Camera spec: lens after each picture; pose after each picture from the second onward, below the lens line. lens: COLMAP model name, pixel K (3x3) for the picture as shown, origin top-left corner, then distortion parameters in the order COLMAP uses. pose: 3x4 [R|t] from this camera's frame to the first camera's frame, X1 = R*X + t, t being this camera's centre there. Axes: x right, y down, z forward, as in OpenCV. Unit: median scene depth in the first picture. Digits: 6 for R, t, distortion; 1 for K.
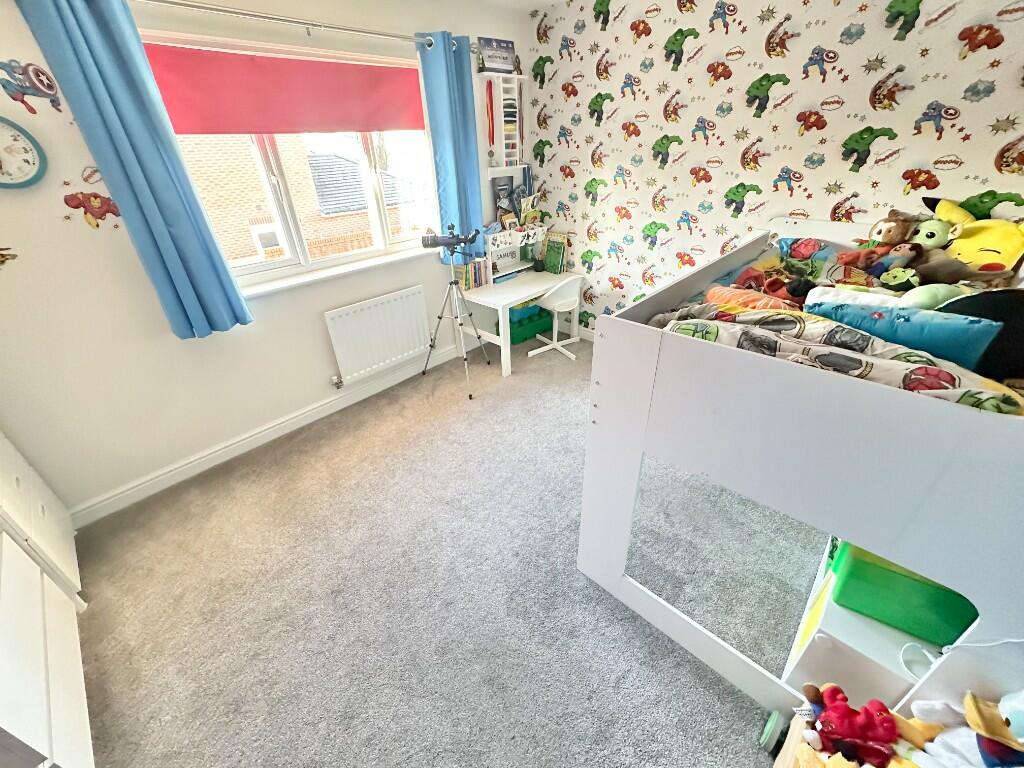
lens RADIAL K [[407.2, 0, 513.2], [0, 407.2, 383.6], [0, 0, 1]] dist [-0.002579, -0.000346]
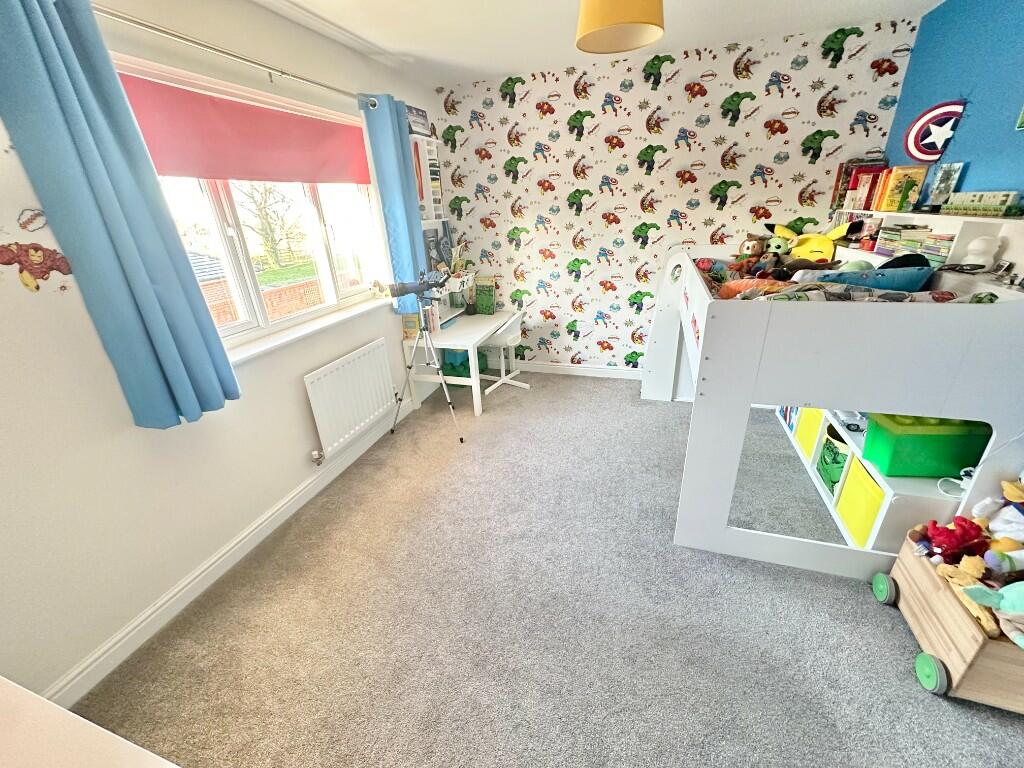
lens RADIAL K [[407.2, 0, 514.6], [0, 407.2, 383.4], [0, 0, 1]] dist [-0.002579, -0.000346]
pose [[0.901614, -0.181592, 0.392576, -0.388337], [0.235151, 0.967547, -0.092508, 0.023401], [-0.363037, 0.175721, 0.915055, 0.051184]]
